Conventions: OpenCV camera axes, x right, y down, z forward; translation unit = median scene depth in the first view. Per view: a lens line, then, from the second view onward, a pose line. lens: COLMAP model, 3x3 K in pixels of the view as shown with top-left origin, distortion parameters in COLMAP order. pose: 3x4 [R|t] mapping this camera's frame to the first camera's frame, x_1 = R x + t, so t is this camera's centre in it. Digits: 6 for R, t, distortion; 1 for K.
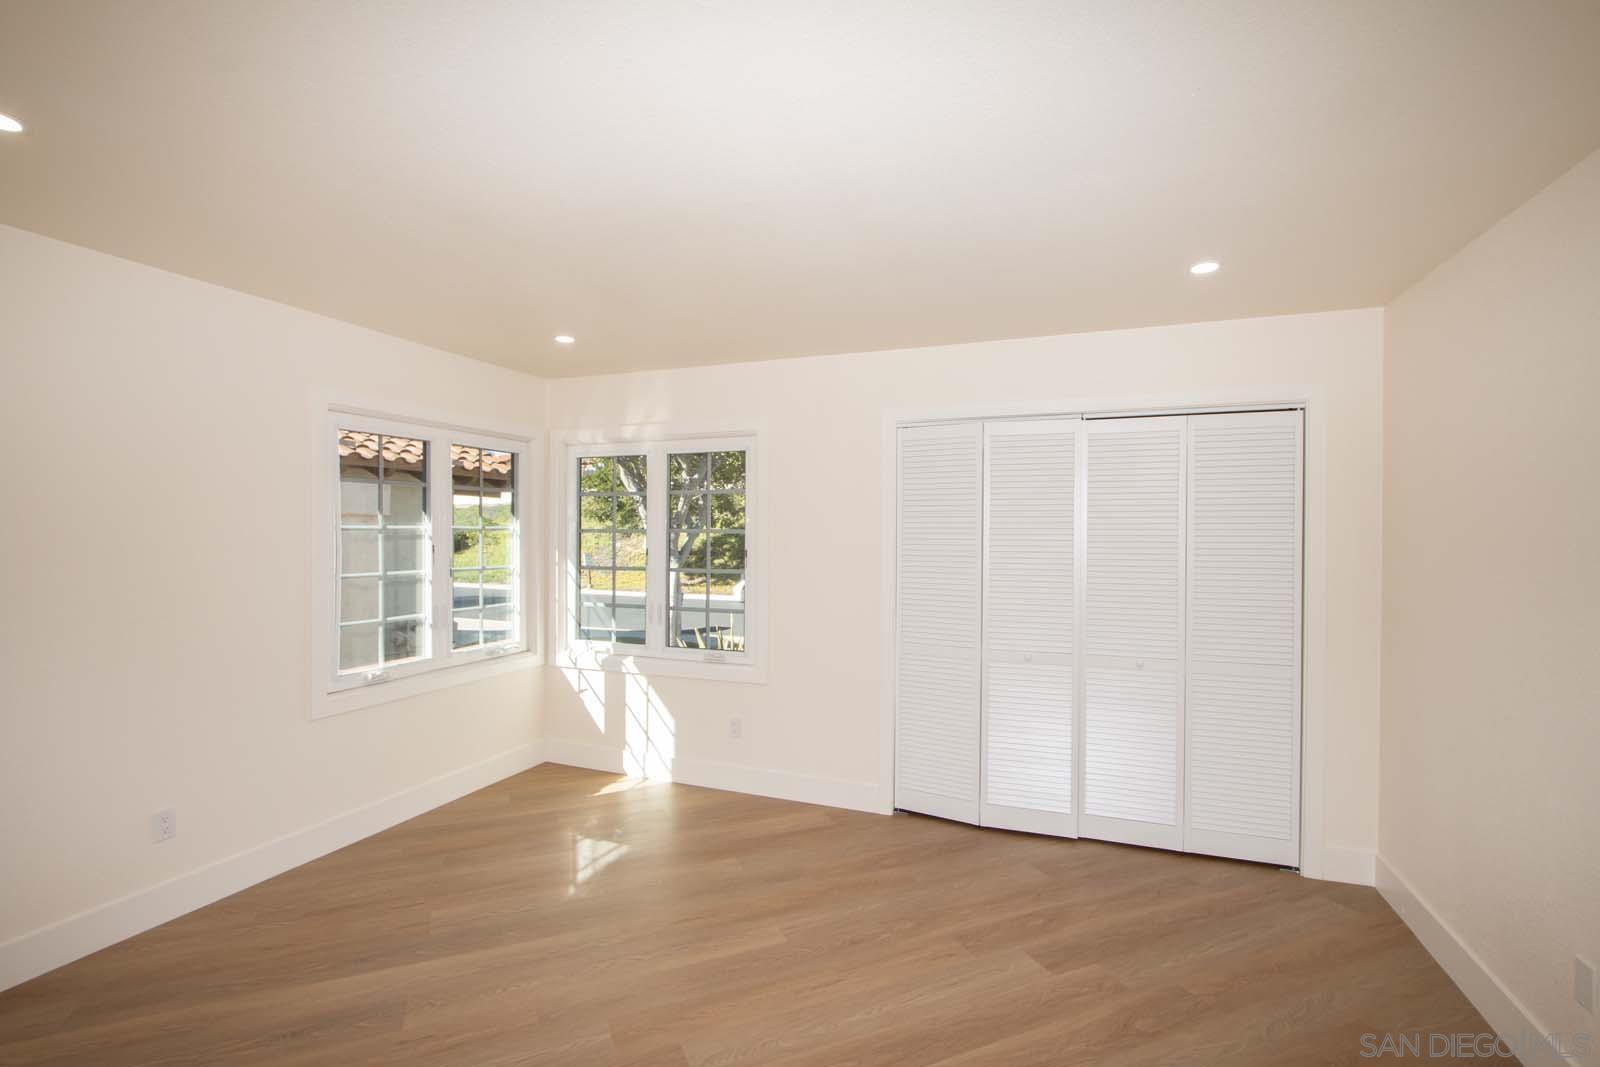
lens RADIAL K [[750.4, 0, 800.0], [0, 750.4, 533.5], [0, 0, 1]] dist [-0.000730, 0.000045]
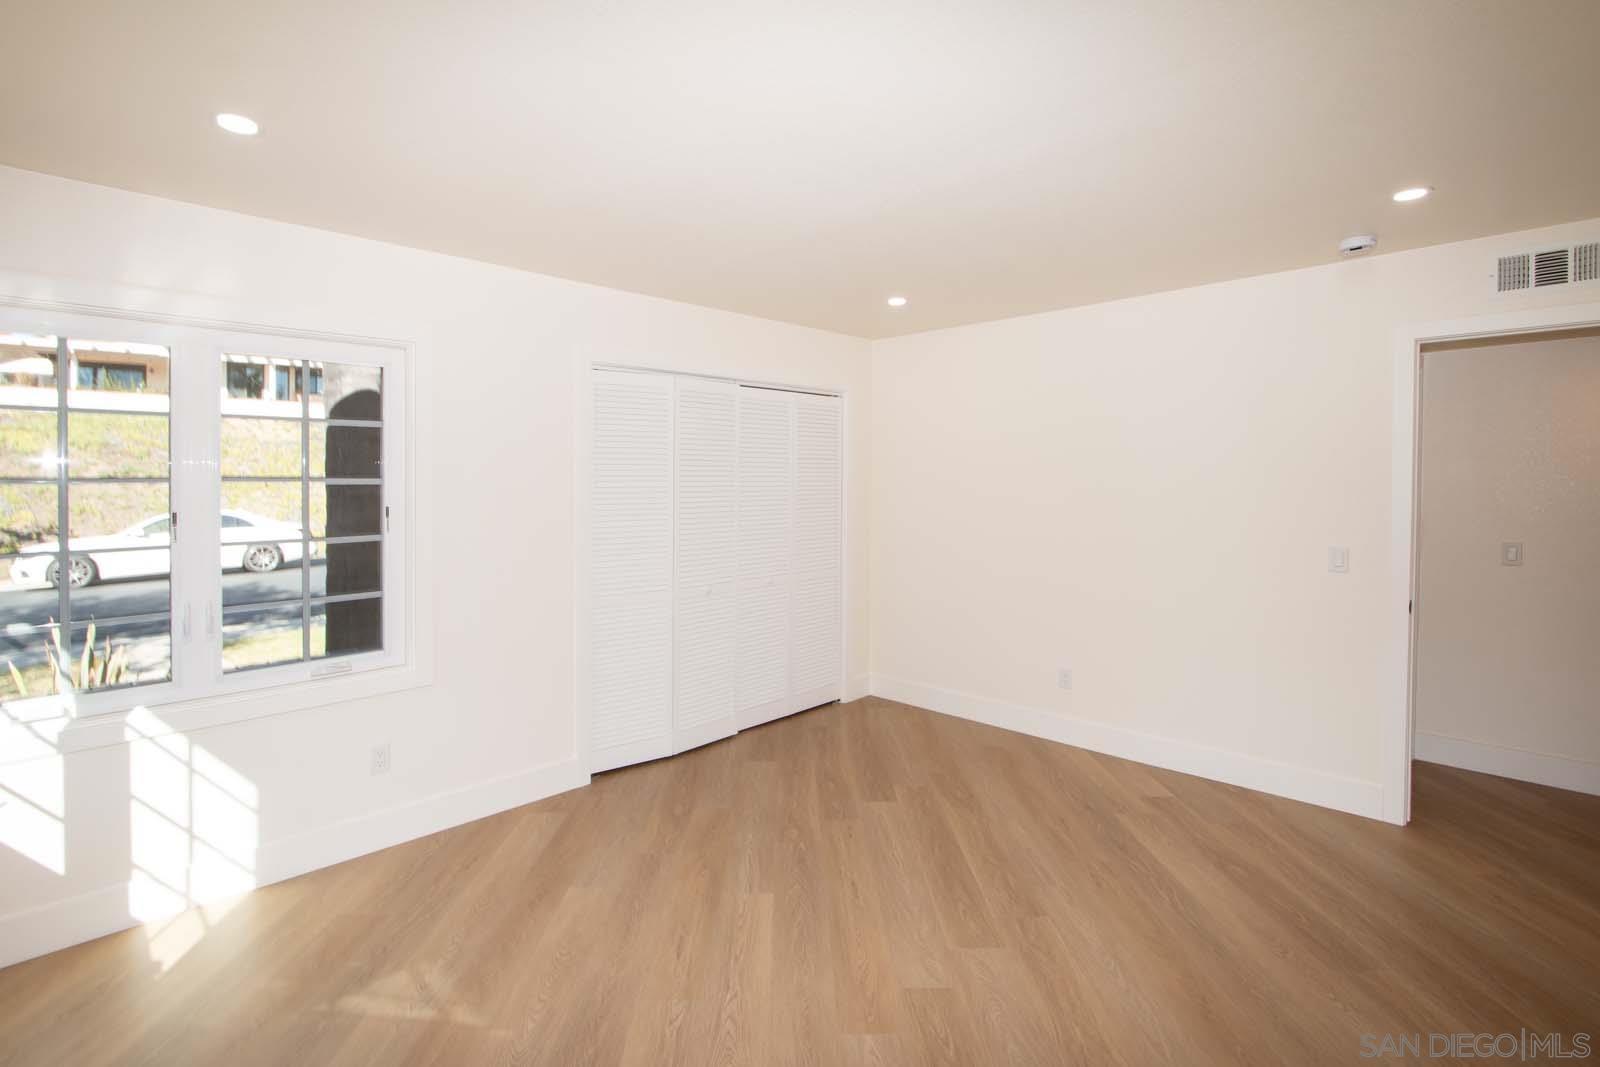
lens RADIAL K [[737.2, 0, 798.7], [0, 737.2, 471.7], [0, 0, 1]] dist [-0.014884, 0.000197]
pose [[0.407023, -0.002147, 0.913415, -0.585675], [0.011513, 0.999930, -0.002780, -0.003089], [-0.913345, 0.011648, 0.407020, 0.382443]]
